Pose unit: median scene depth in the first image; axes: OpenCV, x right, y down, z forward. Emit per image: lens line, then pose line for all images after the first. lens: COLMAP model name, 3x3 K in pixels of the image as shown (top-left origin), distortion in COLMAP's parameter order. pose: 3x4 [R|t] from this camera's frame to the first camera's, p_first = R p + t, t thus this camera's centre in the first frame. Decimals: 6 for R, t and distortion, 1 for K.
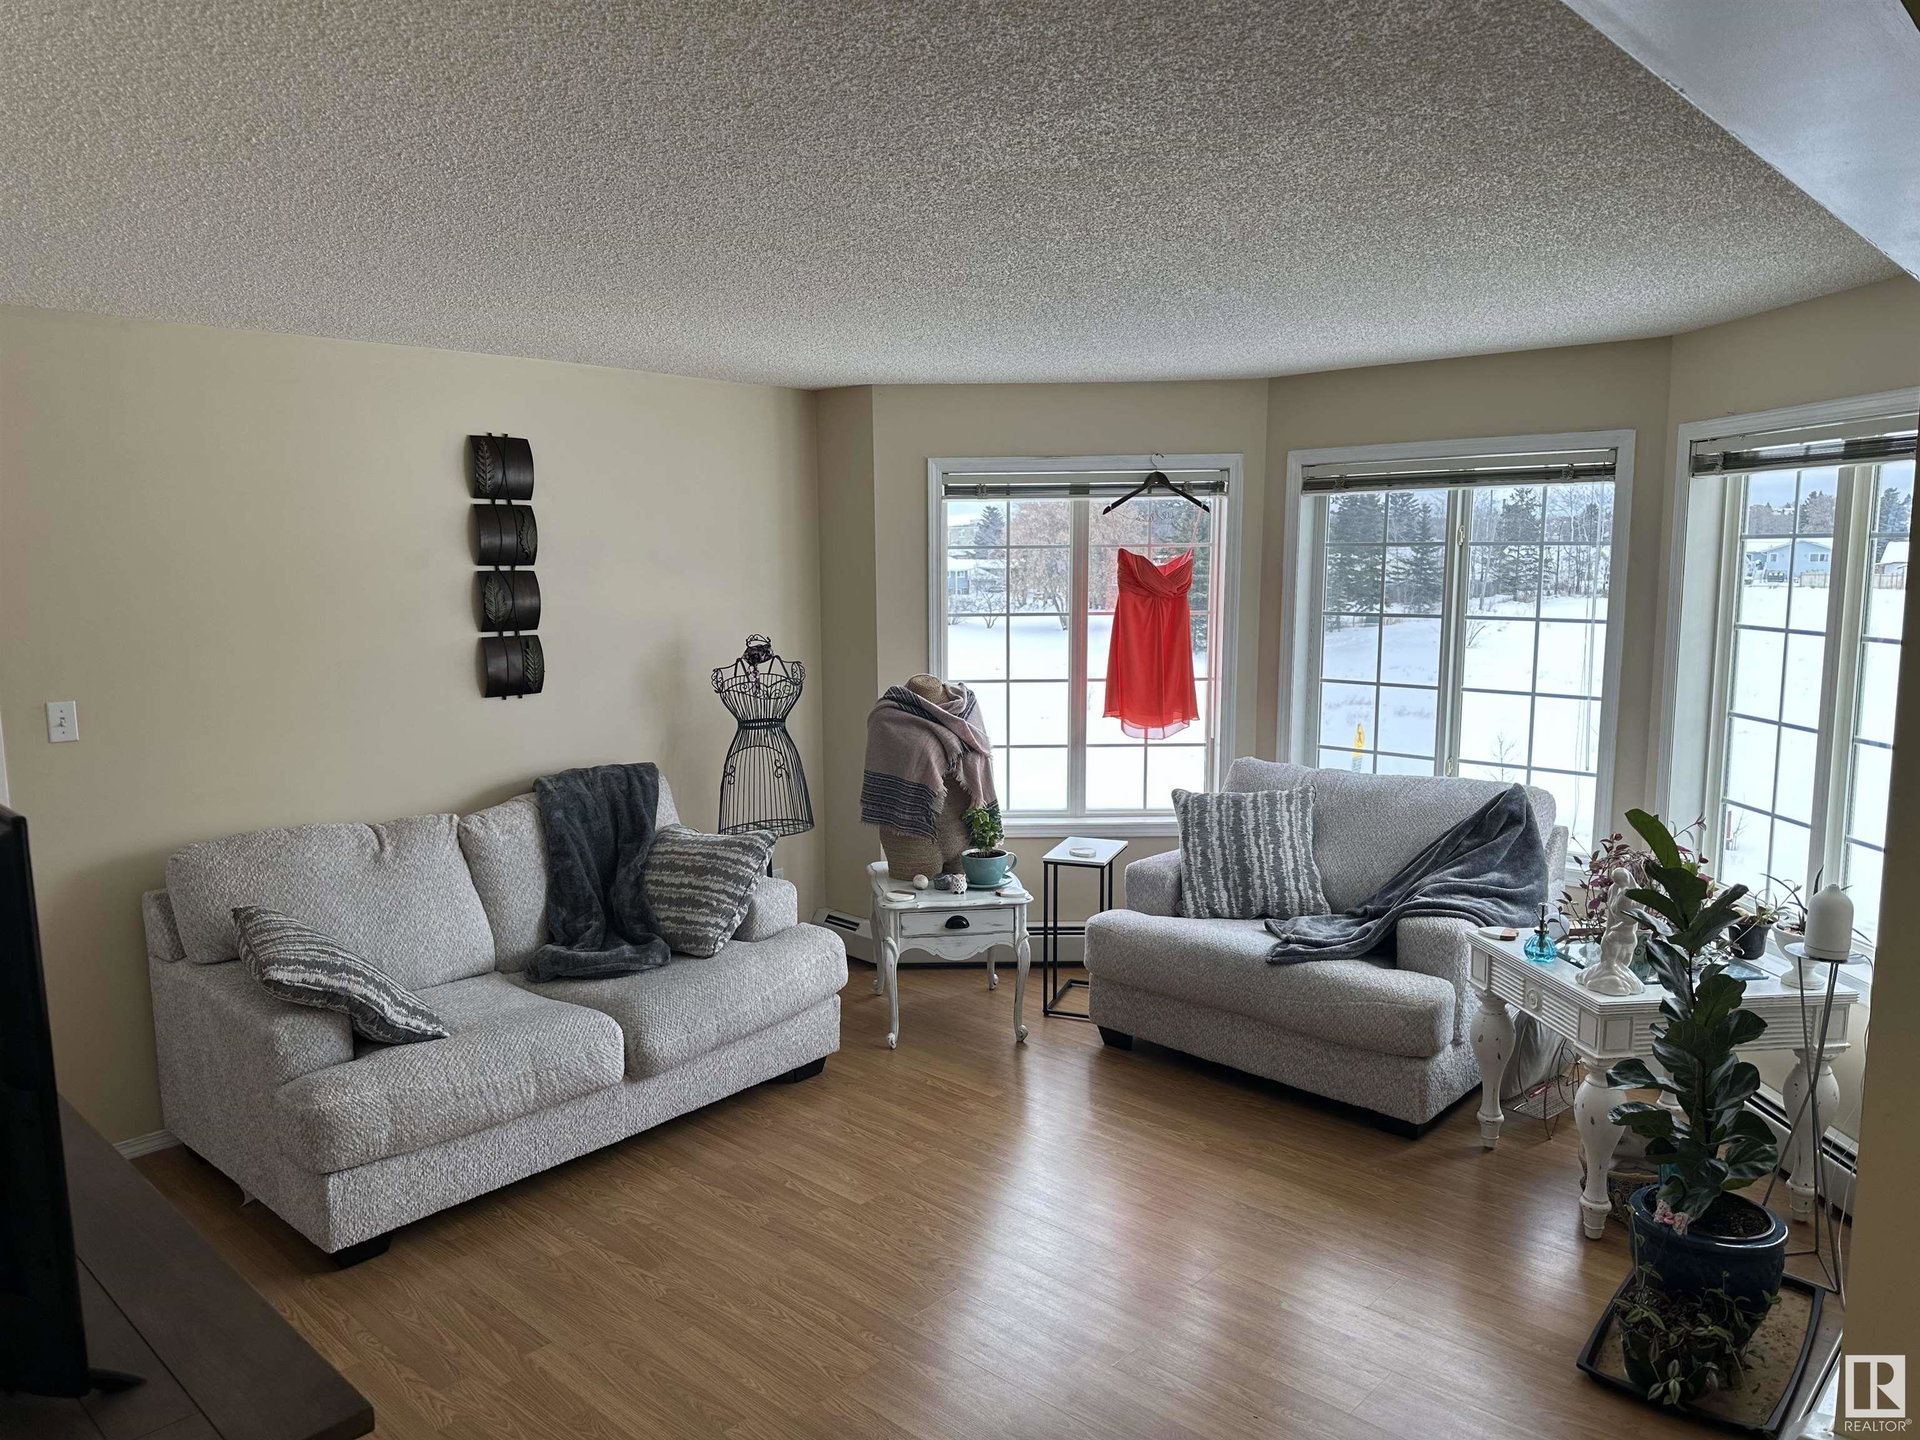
lens RADIAL K [[1332.3, 0, 875.5], [0, 1332.3, 728.6], [0, 0, 1]] dist [-0.099746, -0.004221]
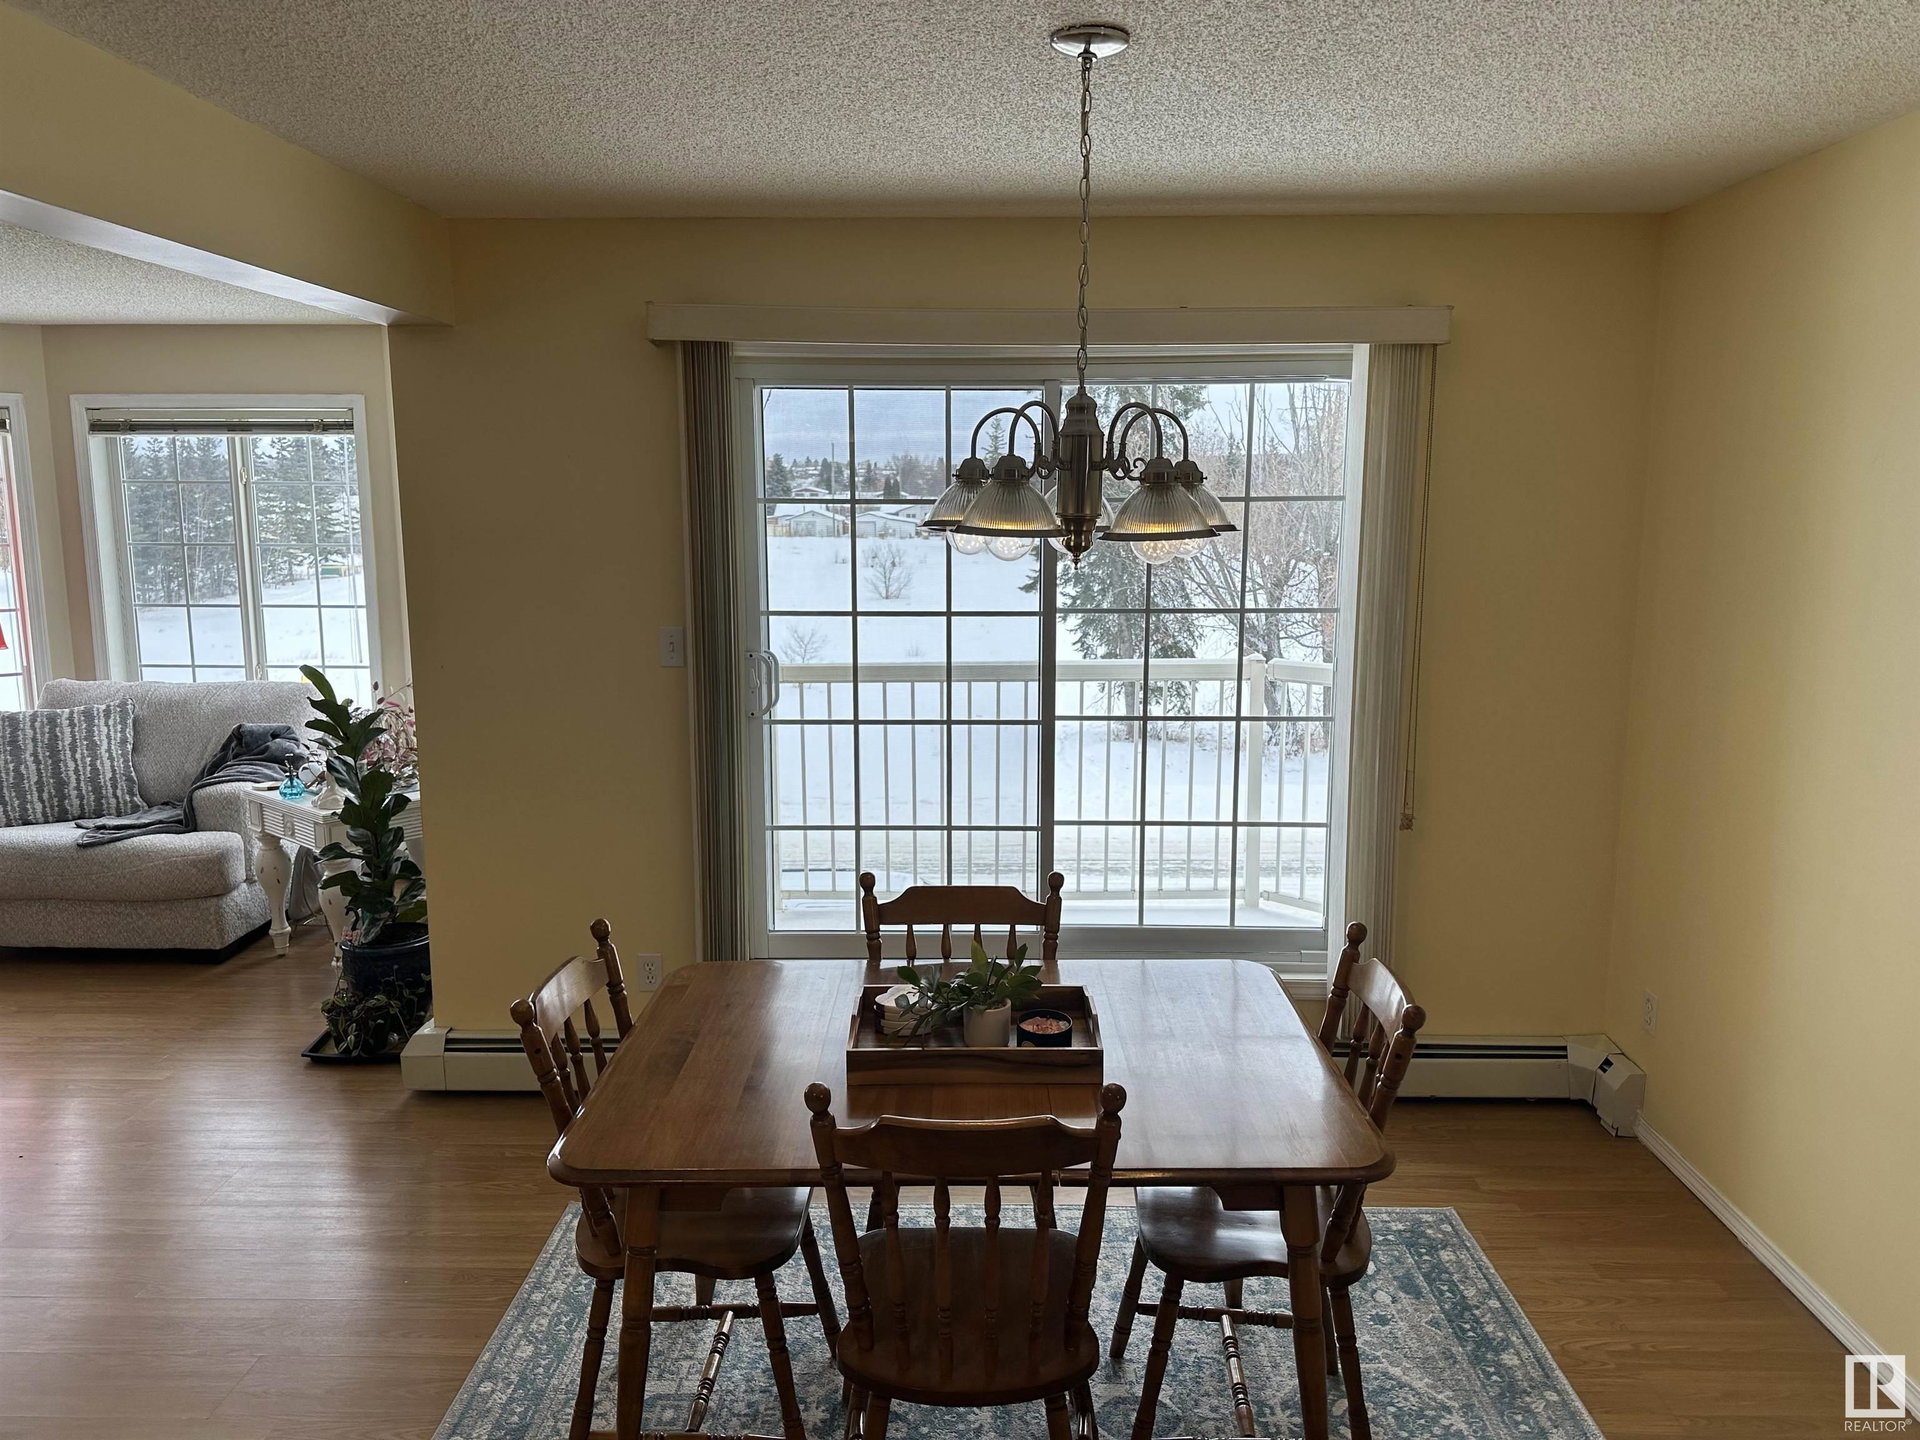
lens RADIAL K [[1353.9, 0, 963.8], [0, 1353.9, 725.8], [0, 0, 1]] dist [0.007514, -0.005321]
pose [[0.703935, -0.100186, 0.703163, 0.024029], [0.079143, 0.994901, 0.062522, 0.057954], [-0.705841, 0.011639, 0.708275, -0.366902]]
